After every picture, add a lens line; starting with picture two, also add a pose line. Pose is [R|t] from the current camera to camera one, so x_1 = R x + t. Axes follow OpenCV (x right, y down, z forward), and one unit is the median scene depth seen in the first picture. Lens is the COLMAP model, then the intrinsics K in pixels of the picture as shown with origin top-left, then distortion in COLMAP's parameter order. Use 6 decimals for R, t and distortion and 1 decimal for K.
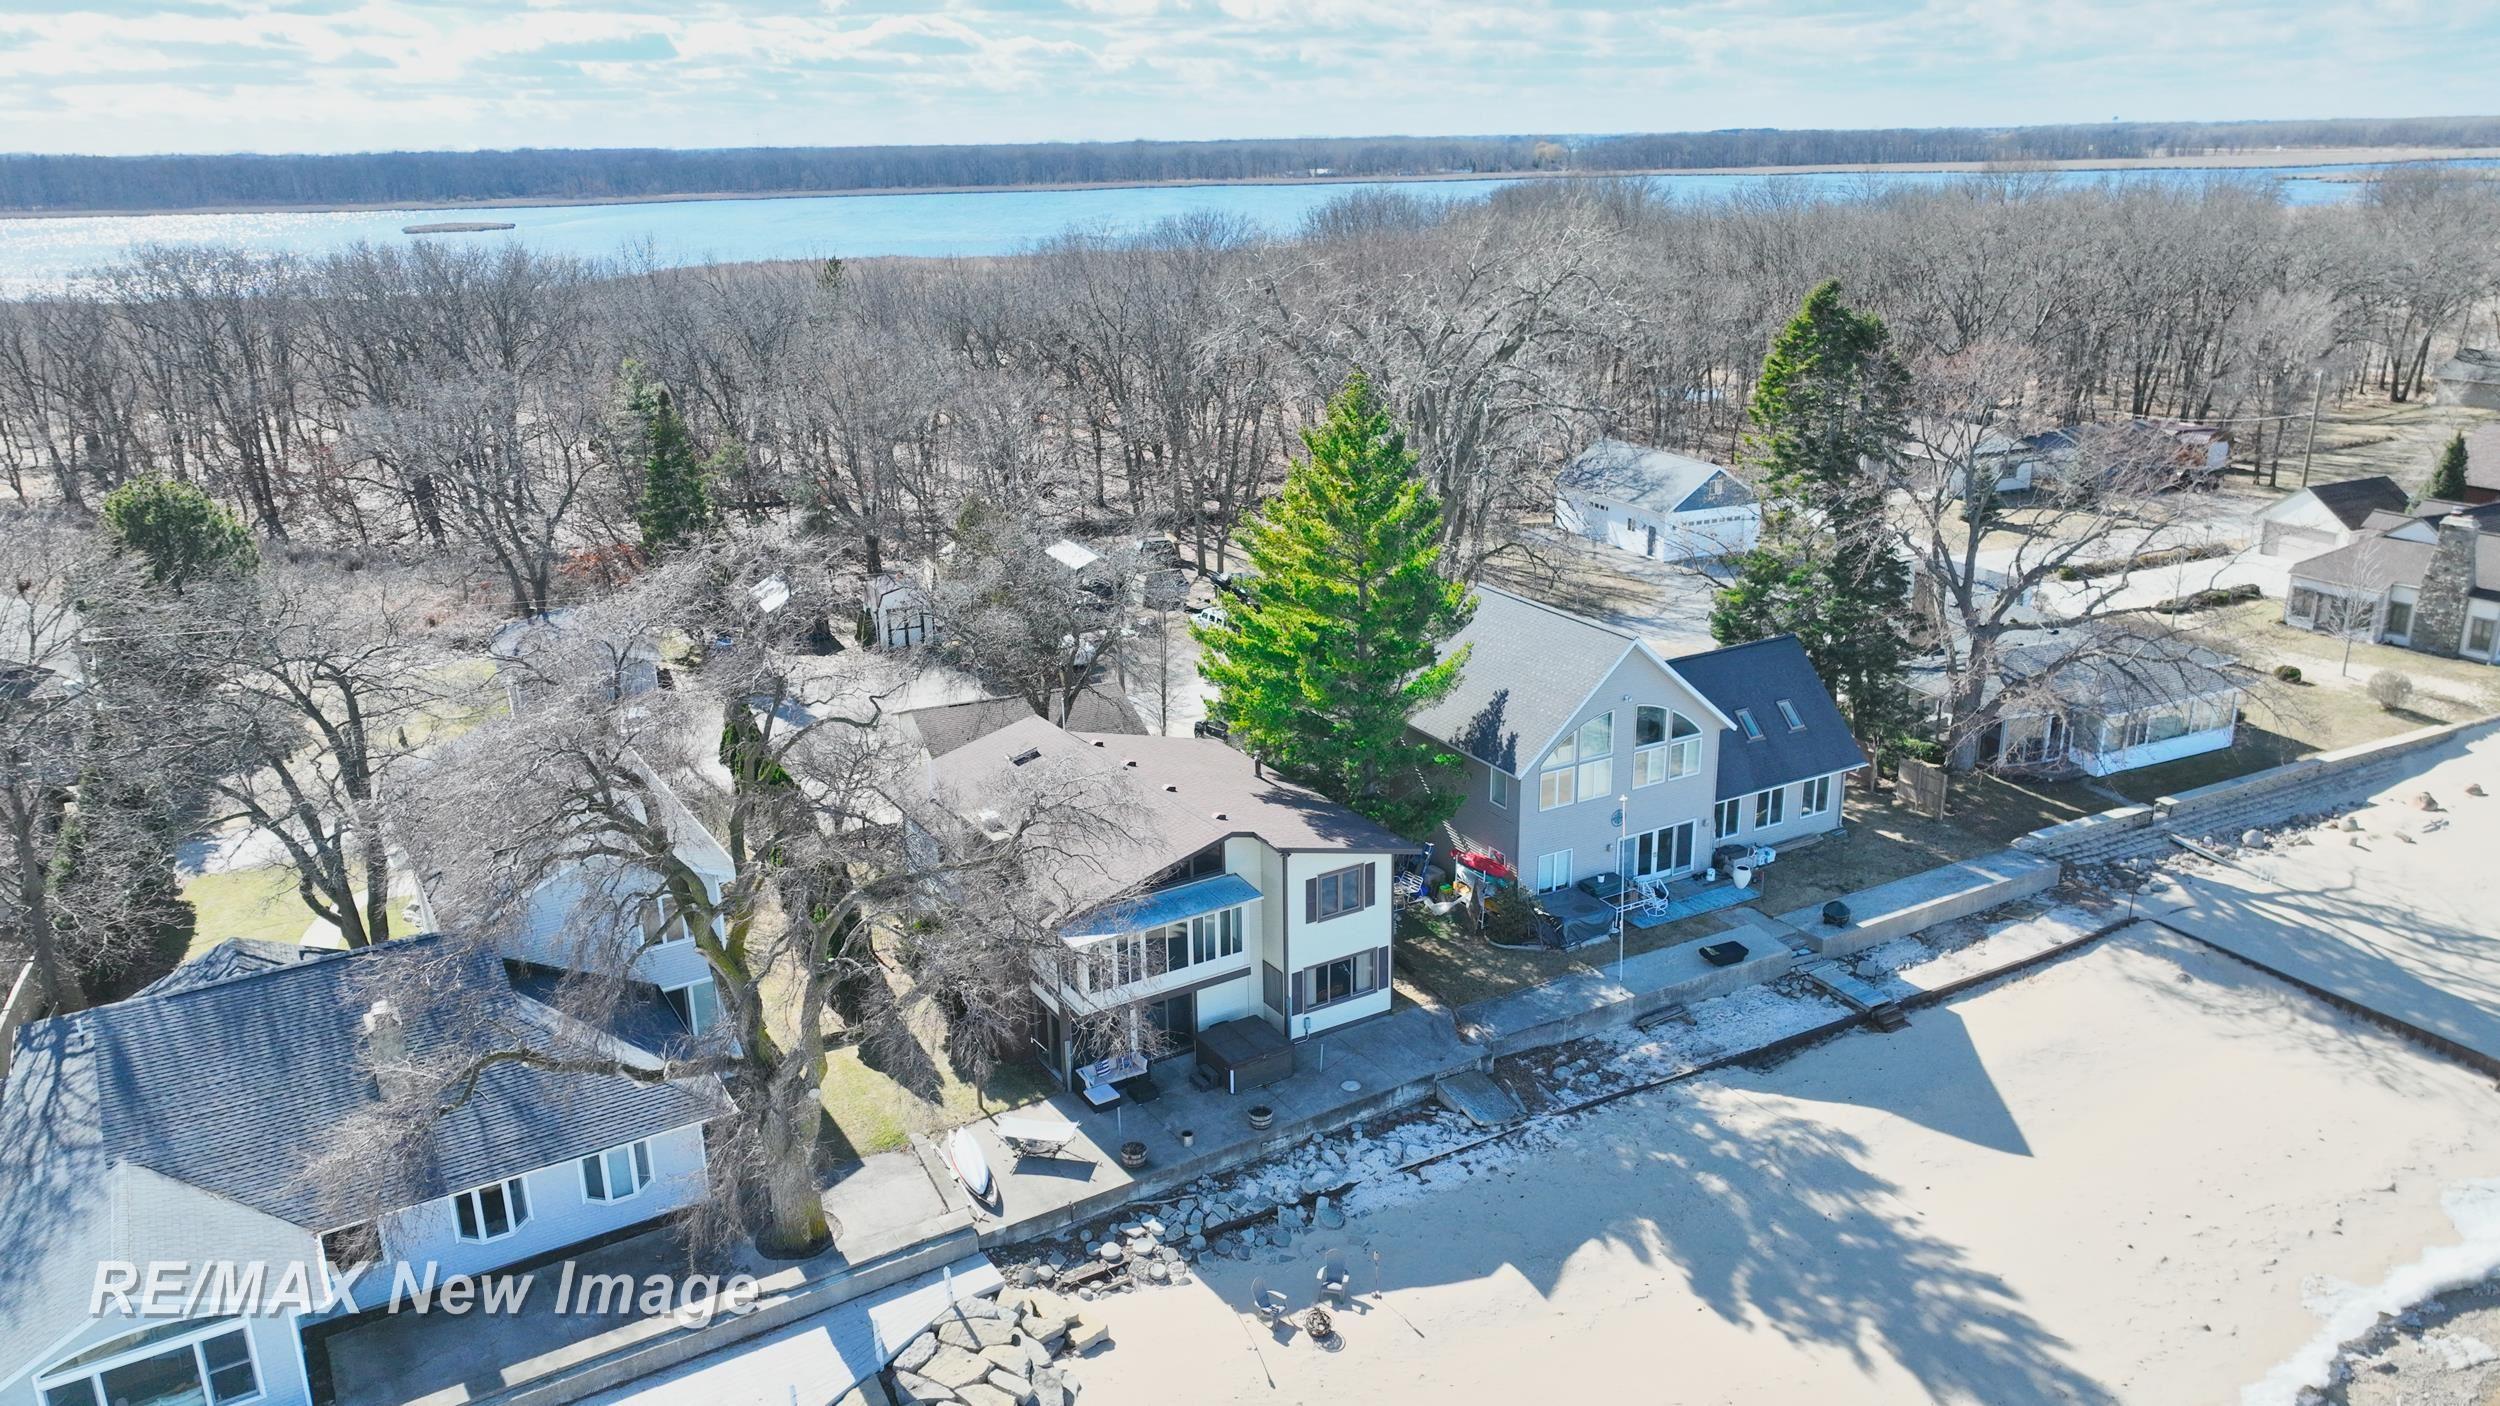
lens RADIAL K [[1761.6, 0, 1251.2], [0, 1761.6, 698.6], [0, 0, 1]] dist [0.007074, 0.008523]
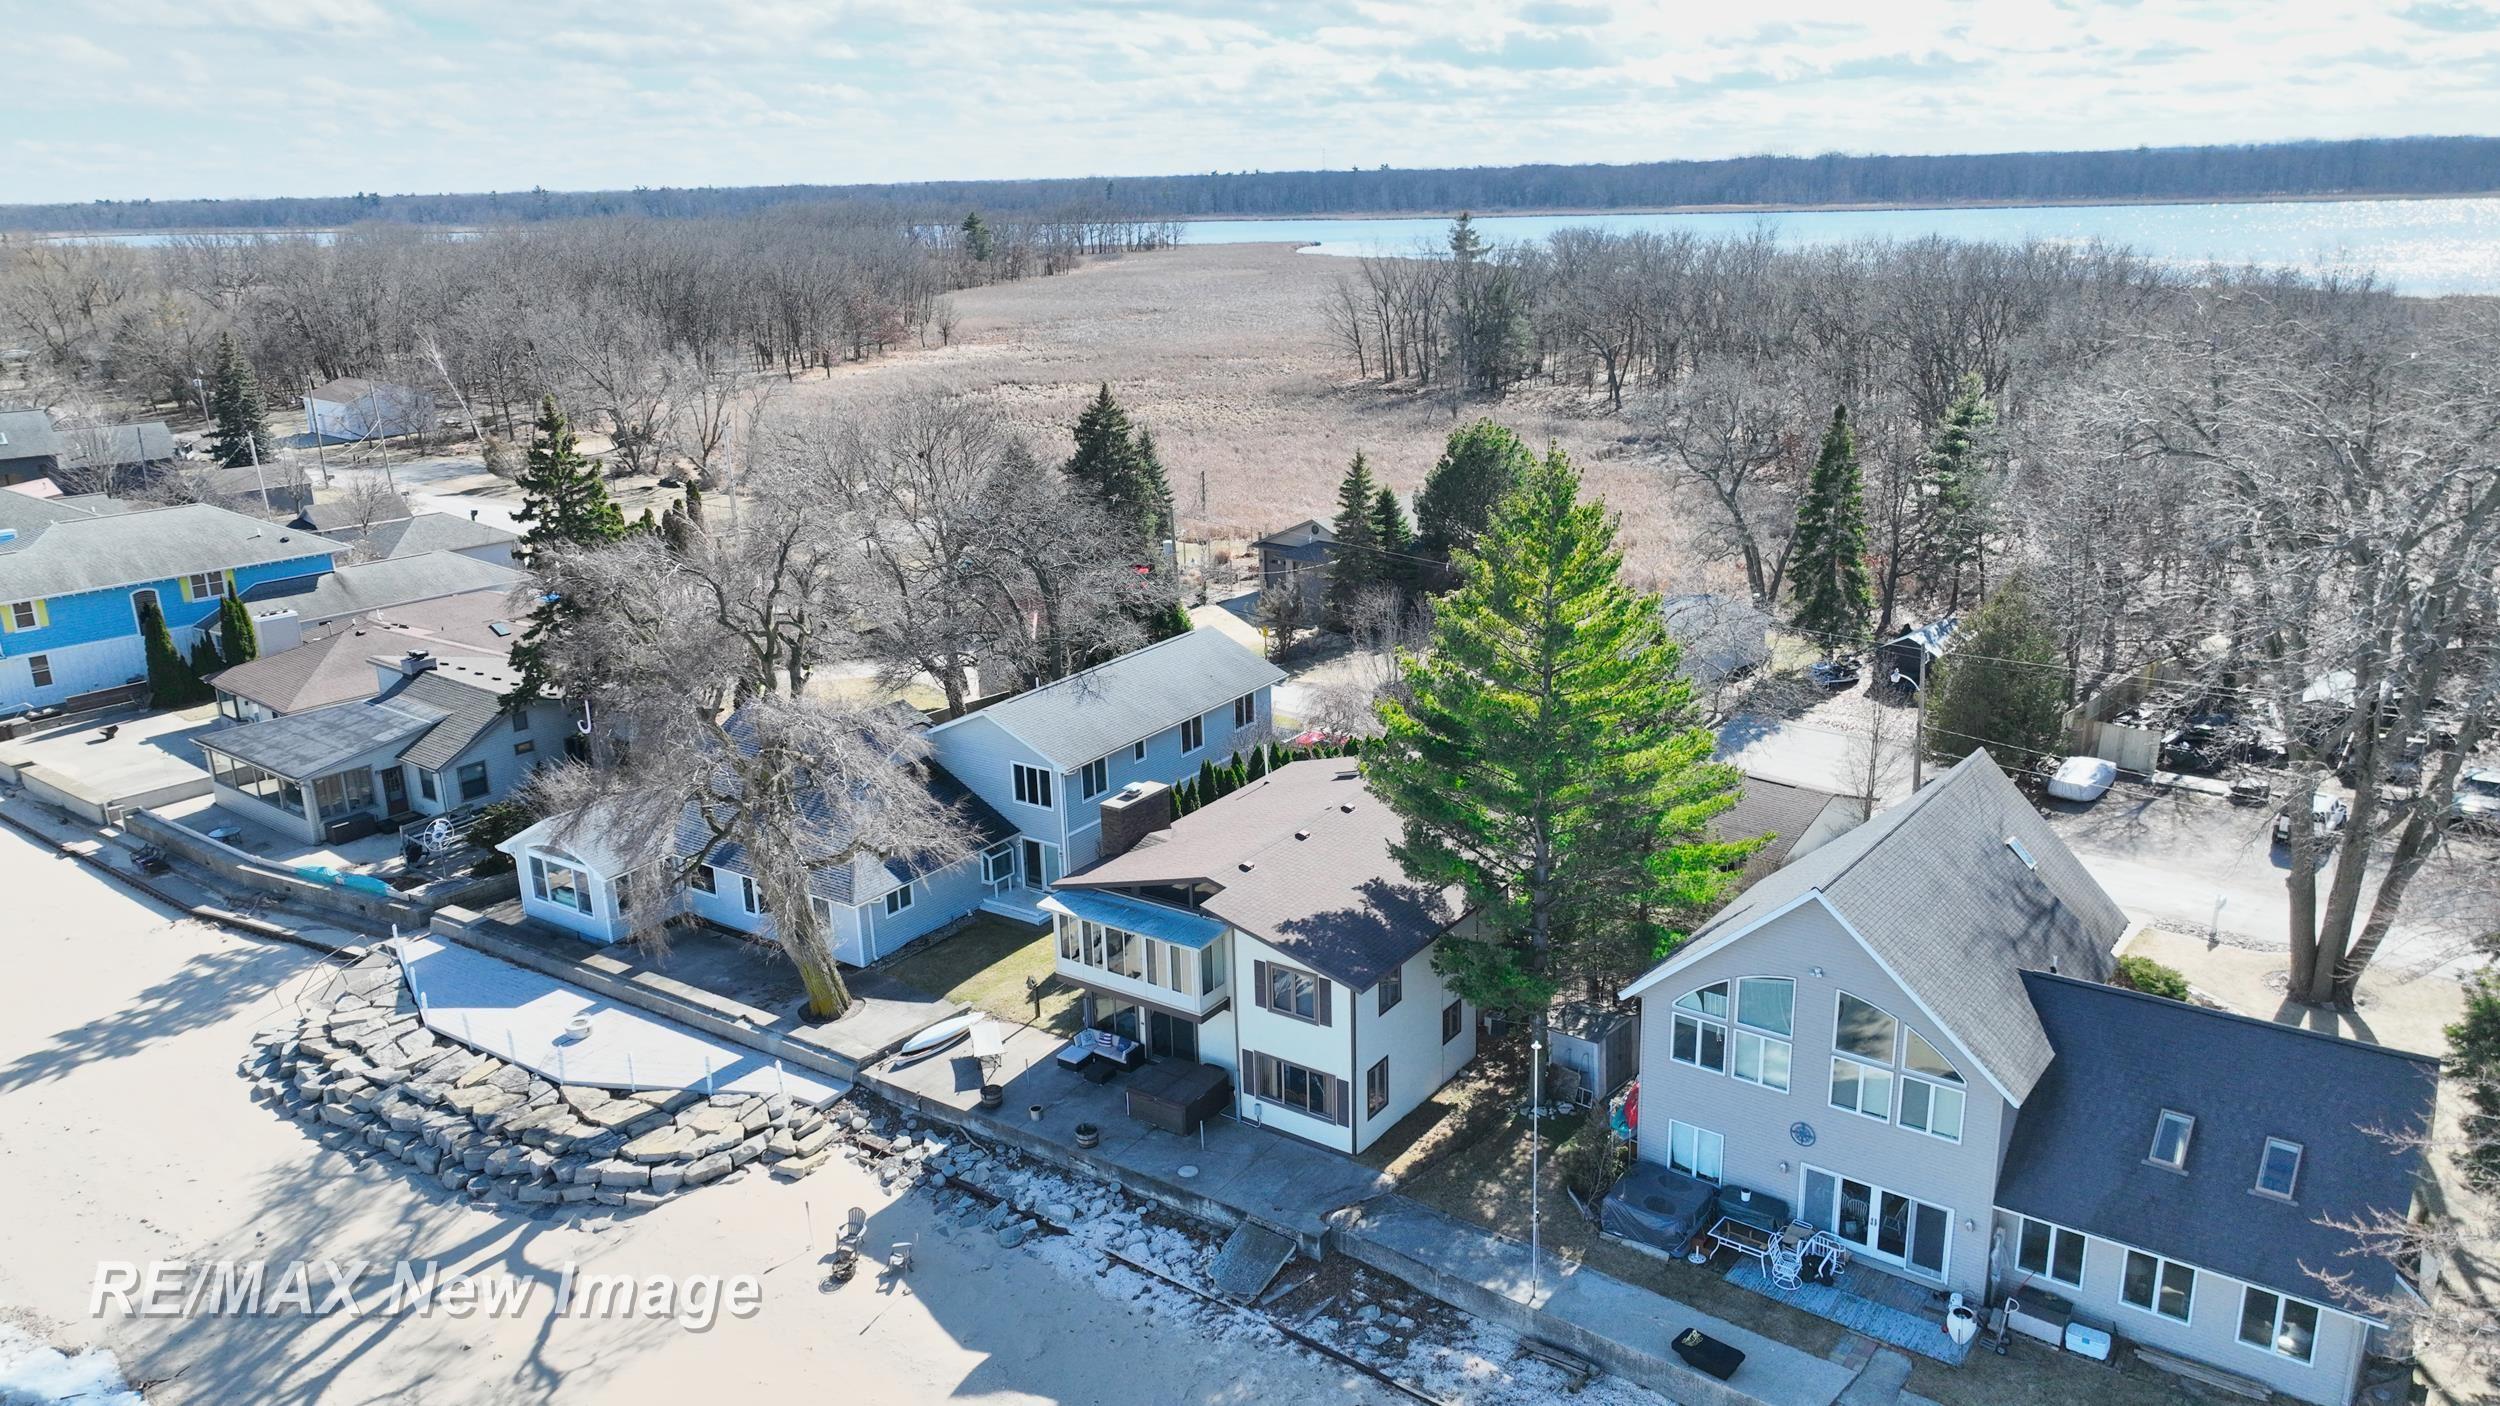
lens RADIAL K [[1761.1, 0, 1249.8], [0, 1761.1, 702.9], [0, 0, 1]] dist [0.005658, -0.000058]
pose [[0.400428, 0.269108, -0.875921, 0.768469], [-0.260579, 0.949880, 0.172707, -0.177321], [0.878497, 0.159090, 0.450482, 0.518986]]
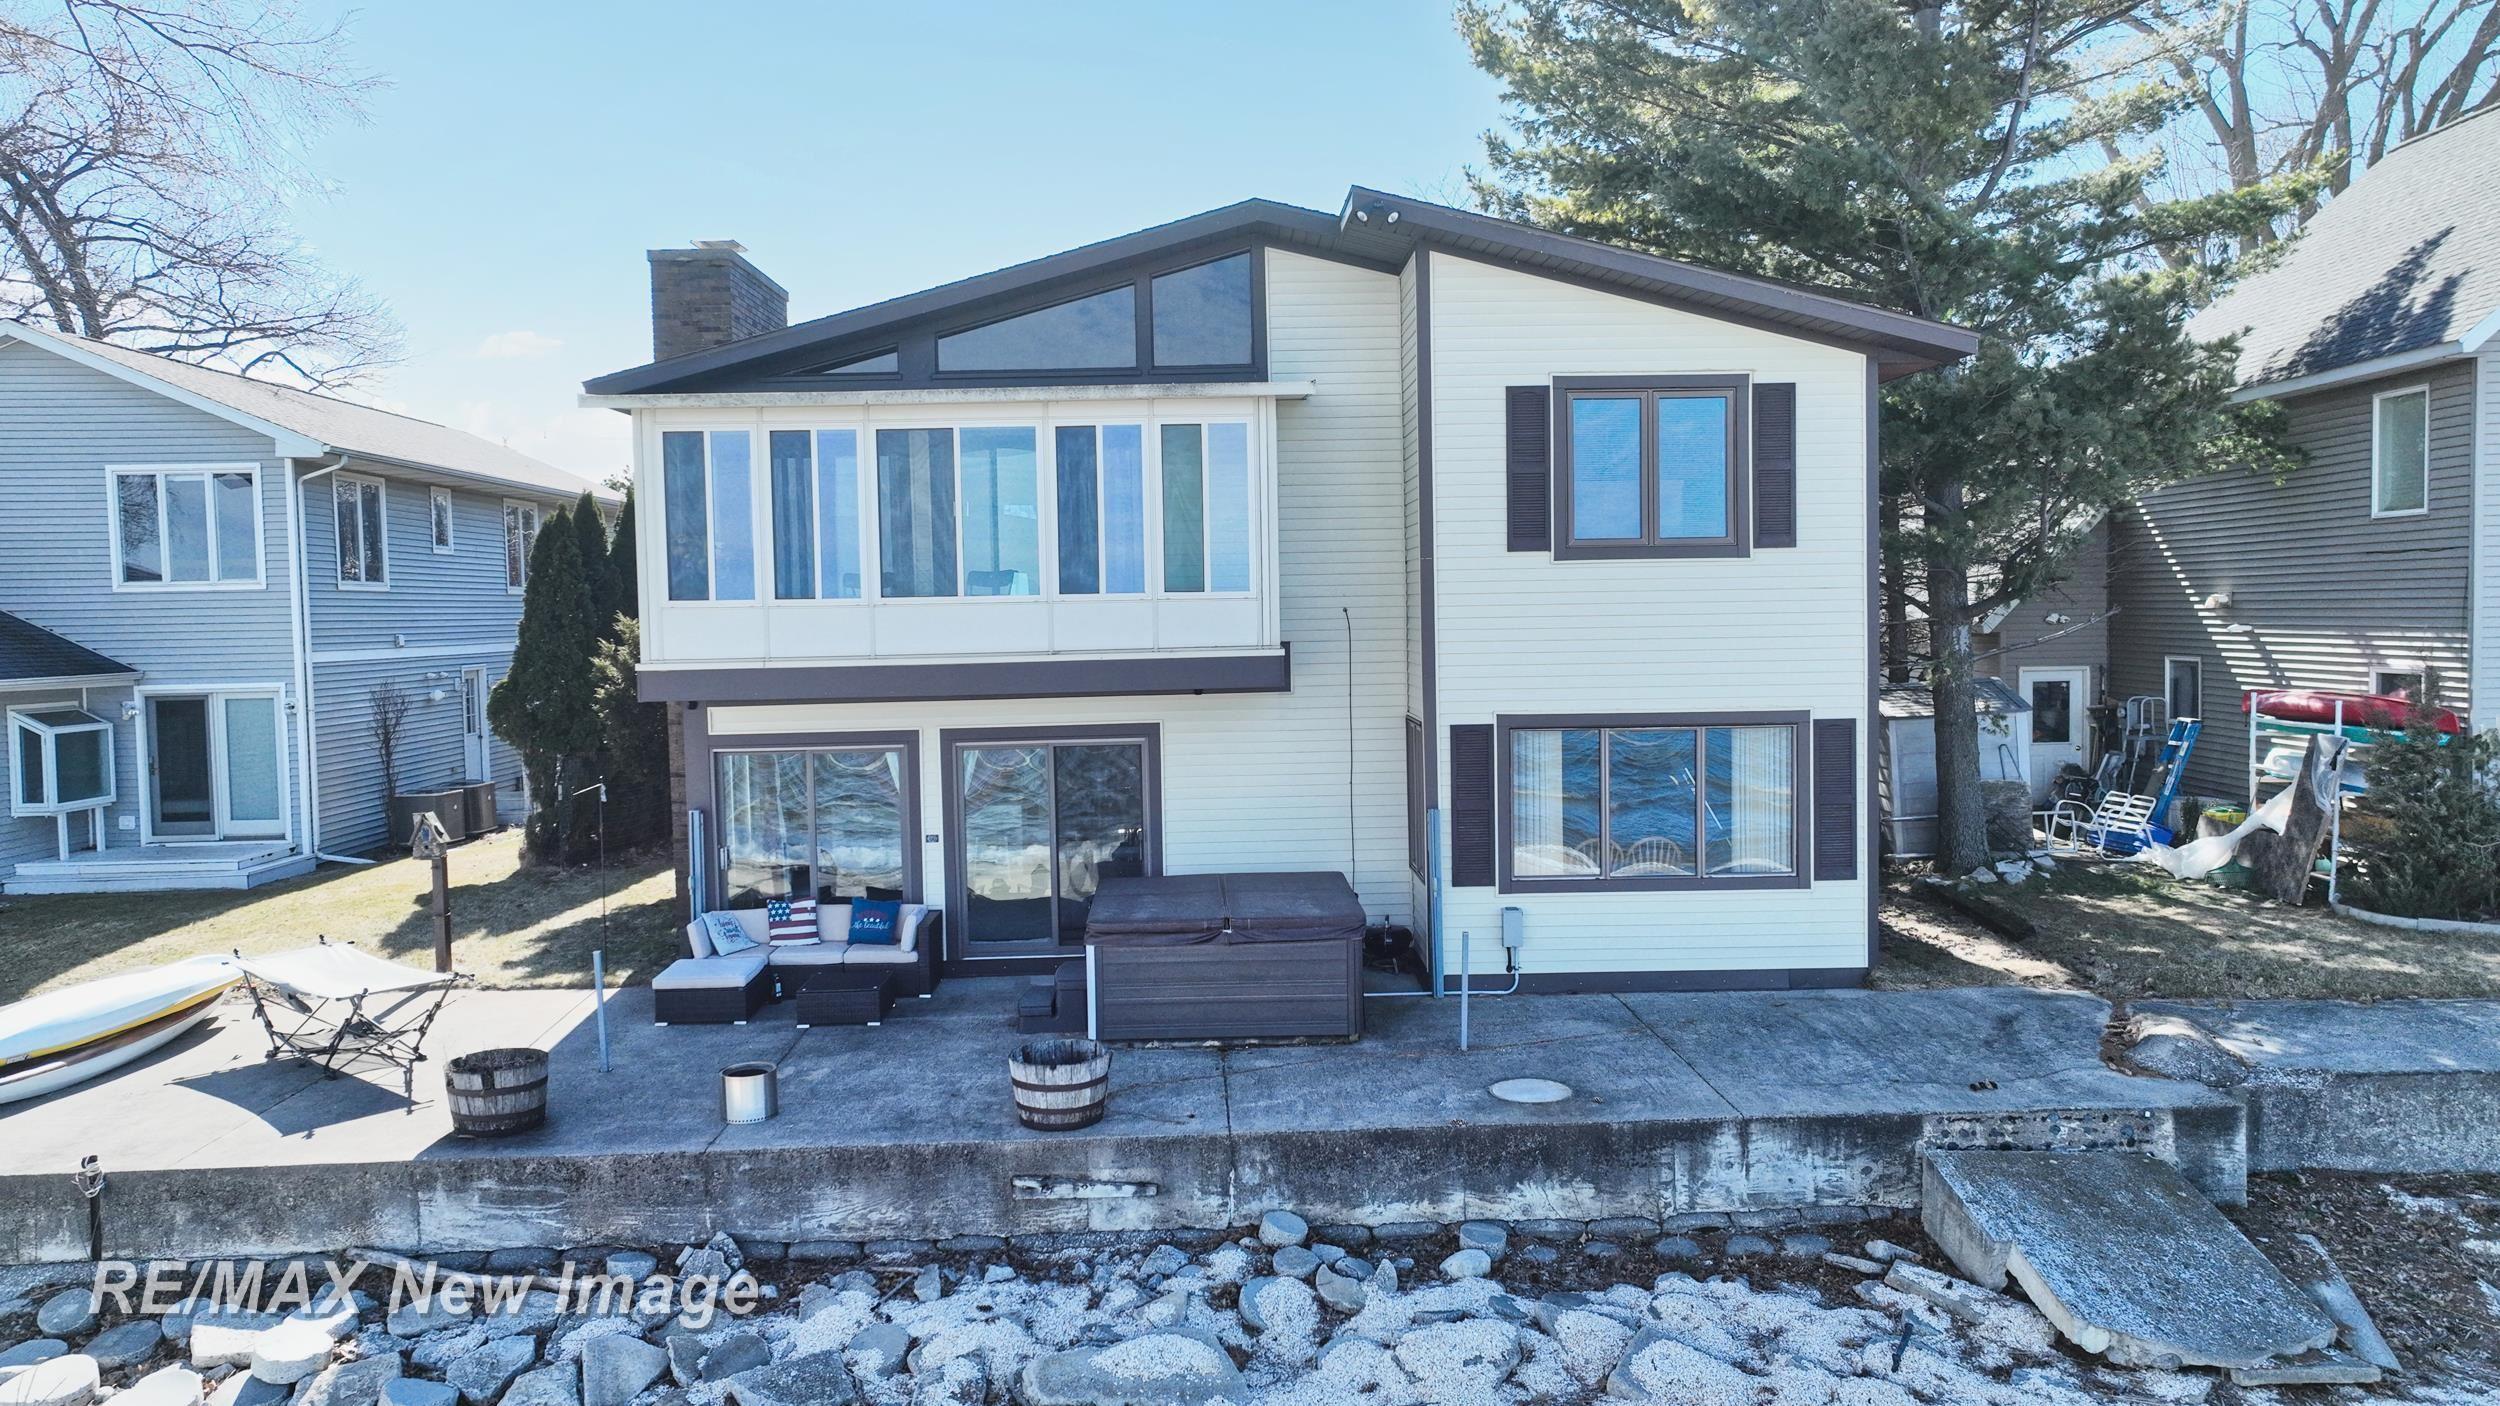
lens RADIAL K [[1765.4, 0, 1254.9], [0, 1765.4, 699.4], [0, 0, 1]] dist [0.002967, 0.006576]
pose [[0.866508, 0.024116, -0.498580, 0.133082], [-0.146586, 0.967087, -0.207981, 0.206621], [0.477155, 0.253302, 0.841523, 0.703853]]
